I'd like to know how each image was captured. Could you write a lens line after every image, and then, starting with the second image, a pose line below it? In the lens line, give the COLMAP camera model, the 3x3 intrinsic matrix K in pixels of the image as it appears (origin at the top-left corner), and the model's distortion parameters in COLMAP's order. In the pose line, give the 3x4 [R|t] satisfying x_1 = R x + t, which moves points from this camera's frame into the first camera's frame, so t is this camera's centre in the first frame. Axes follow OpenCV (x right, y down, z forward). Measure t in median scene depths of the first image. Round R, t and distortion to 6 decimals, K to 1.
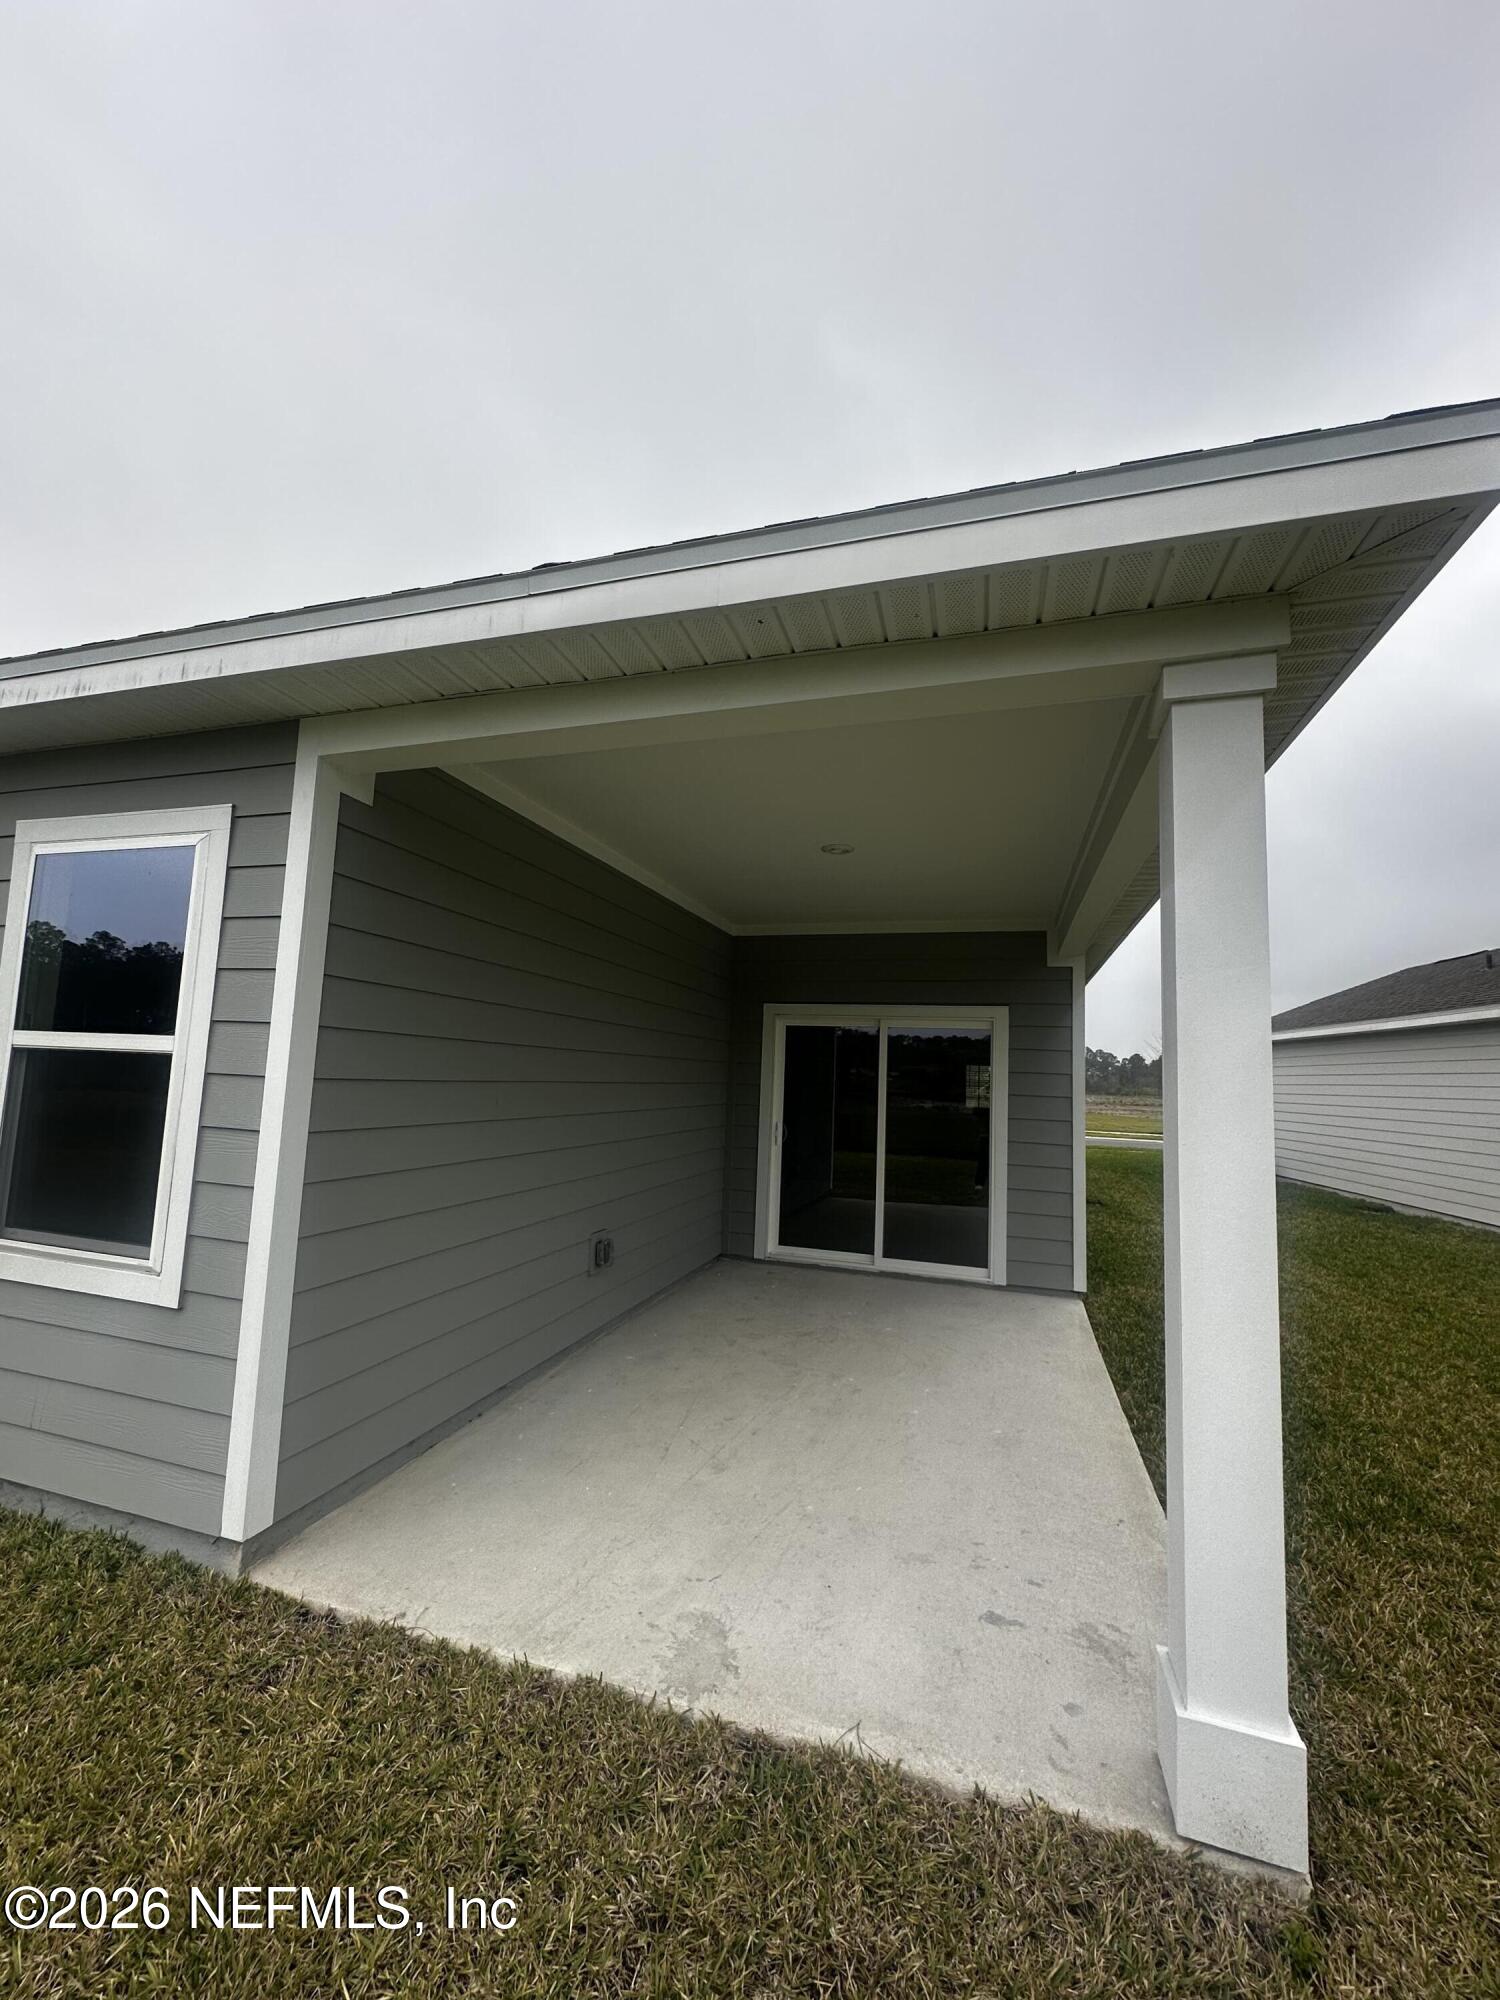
lens RADIAL K [[793.1, 0, 743.7], [0, 793.1, 1007.3], [0, 0, 1]] dist [0.003060, -0.000515]
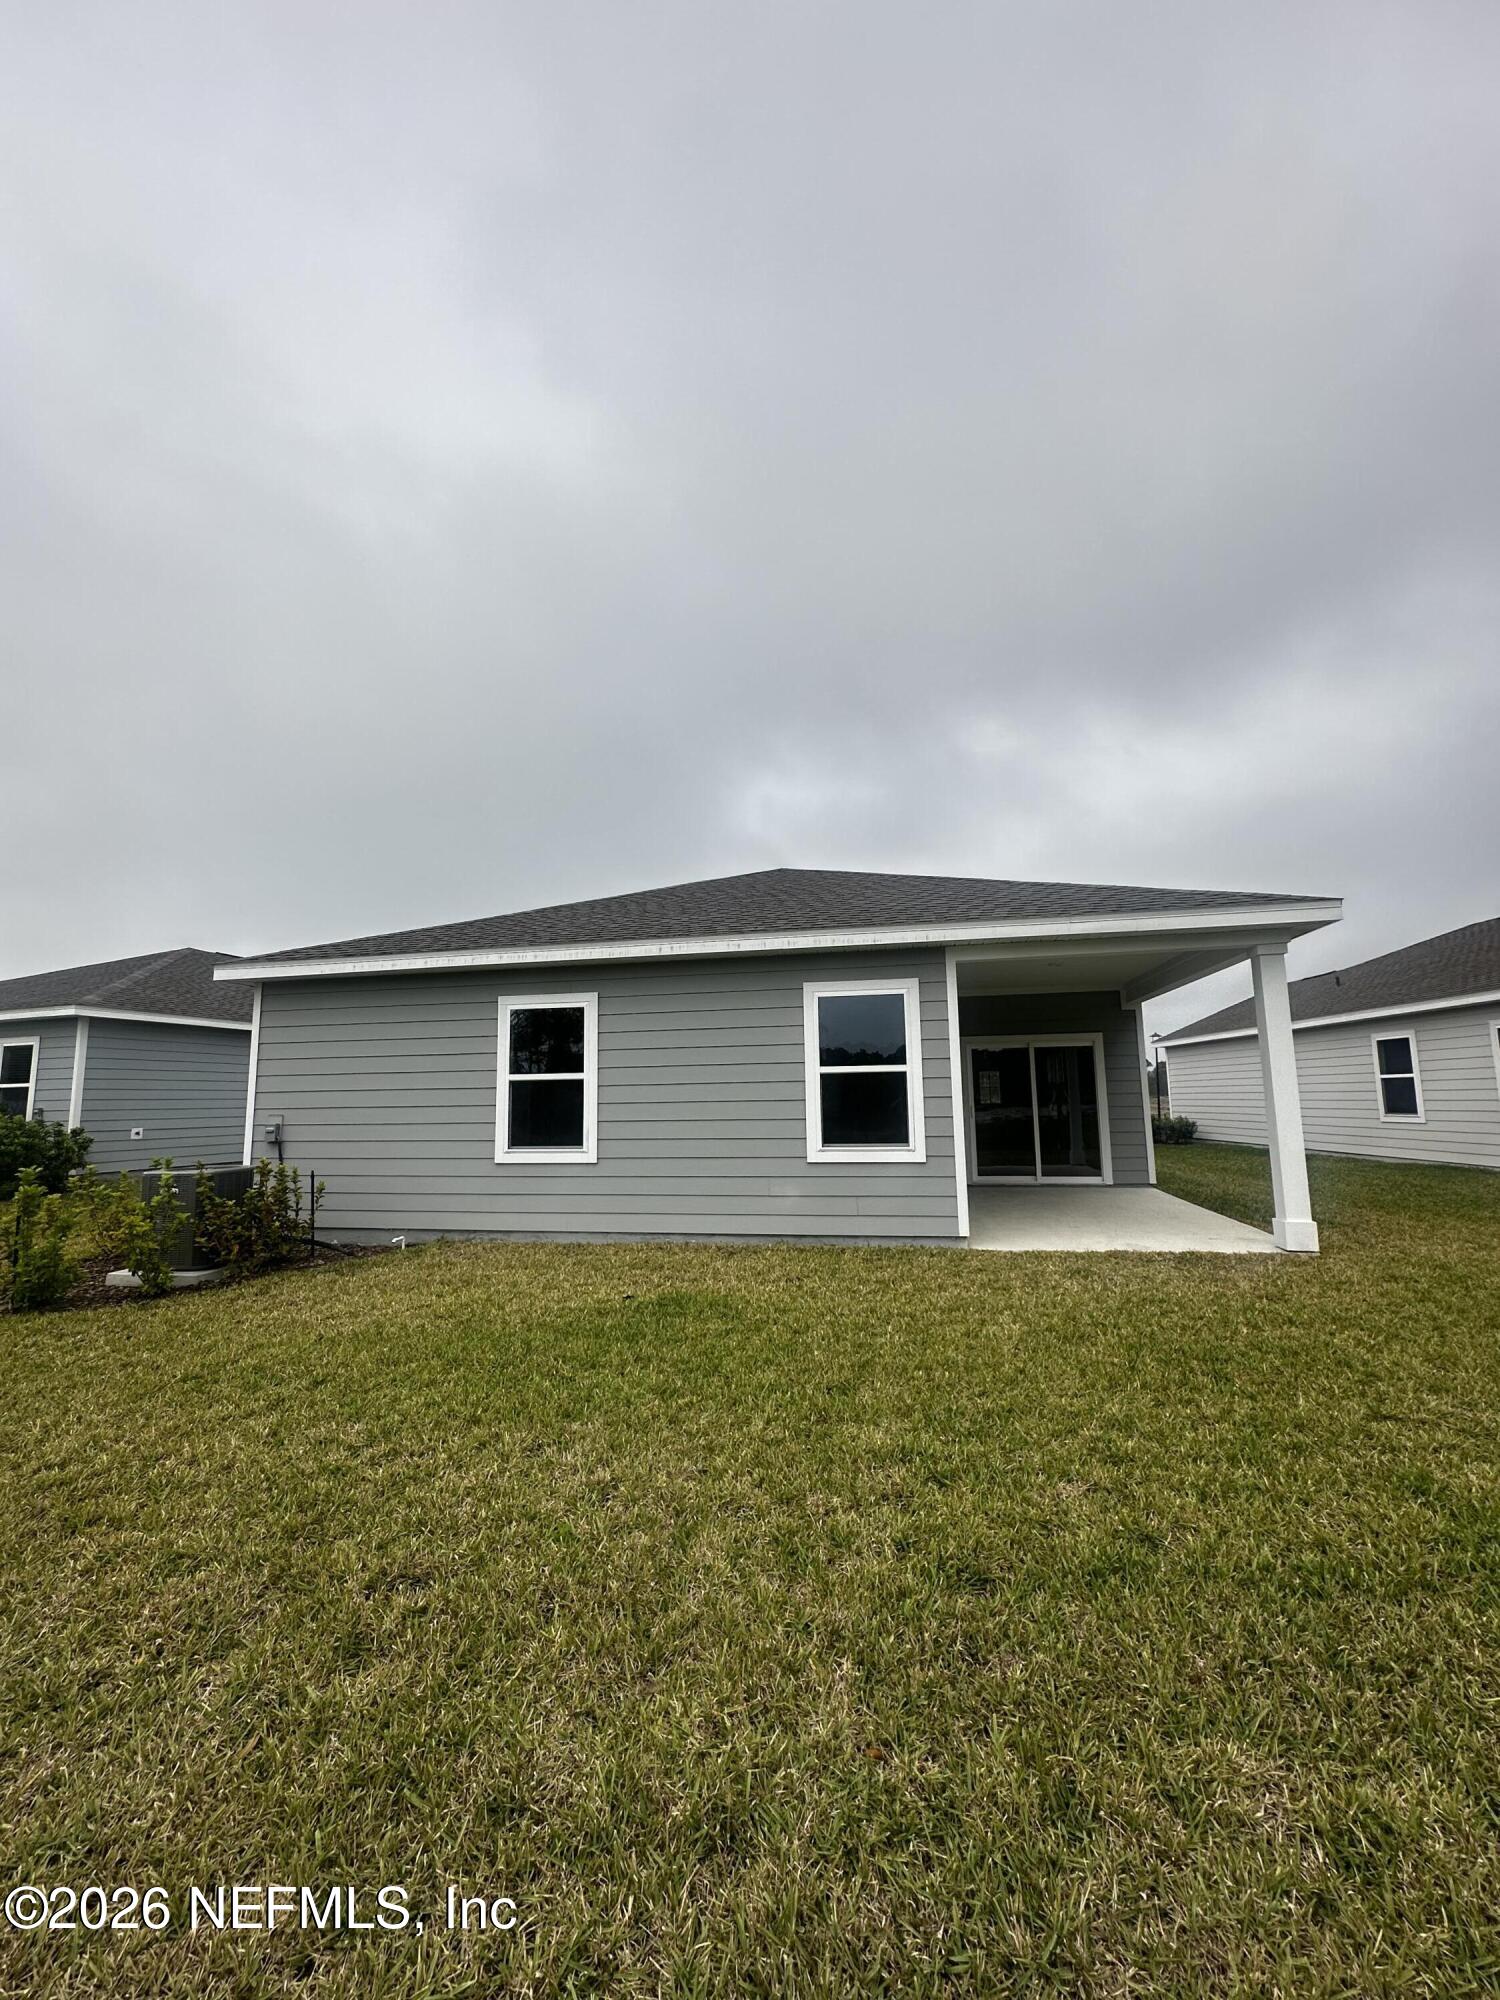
lens RADIAL K [[793.1, 0, 750.3], [0, 793.1, 995.0], [0, 0, 1]] dist [0.003060, -0.000515]
pose [[0.991726, -0.045004, 0.120226, -1.579411], [0.049902, 0.998029, -0.038044, -0.126824], [-0.118277, 0.043729, 0.992017, -1.653023]]
